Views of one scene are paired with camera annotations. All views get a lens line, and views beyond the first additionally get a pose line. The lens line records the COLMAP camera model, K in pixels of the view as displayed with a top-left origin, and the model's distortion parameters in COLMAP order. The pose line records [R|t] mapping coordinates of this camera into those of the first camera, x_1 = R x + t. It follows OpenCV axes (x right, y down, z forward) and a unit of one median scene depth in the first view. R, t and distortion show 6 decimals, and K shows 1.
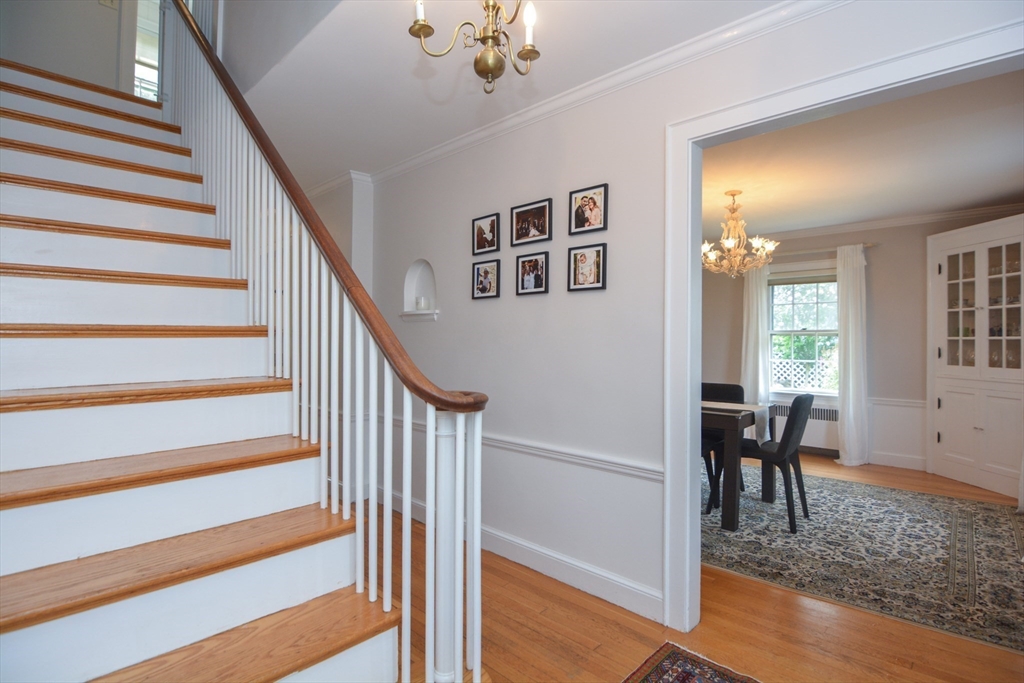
lens RADIAL K [[514.6, 0, 515.8], [0, 514.6, 337.7], [0, 0, 1]] dist [-0.003470, -0.001500]
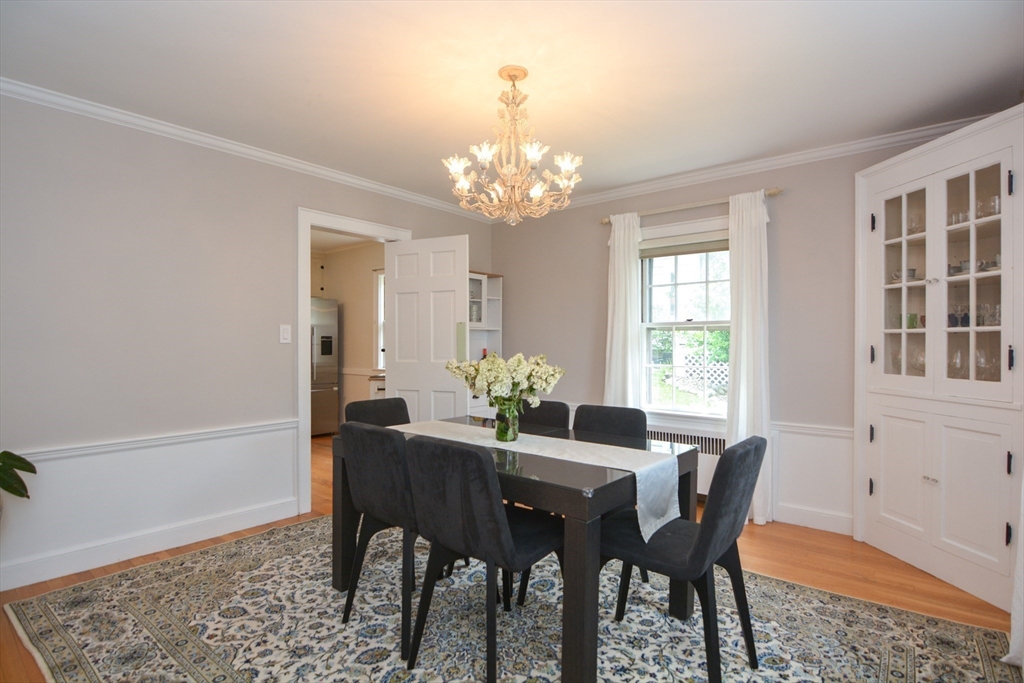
lens RADIAL K [[526.8, 0, 508.6], [0, 526.8, 344.3], [0, 0, 1]] dist [-0.007113, -0.000304]
pose [[0.998708, -0.006850, 0.050351, 0.358310], [0.006268, 0.999912, 0.011720, 0.006904], [-0.050426, -0.011389, 0.998663, 0.390635]]
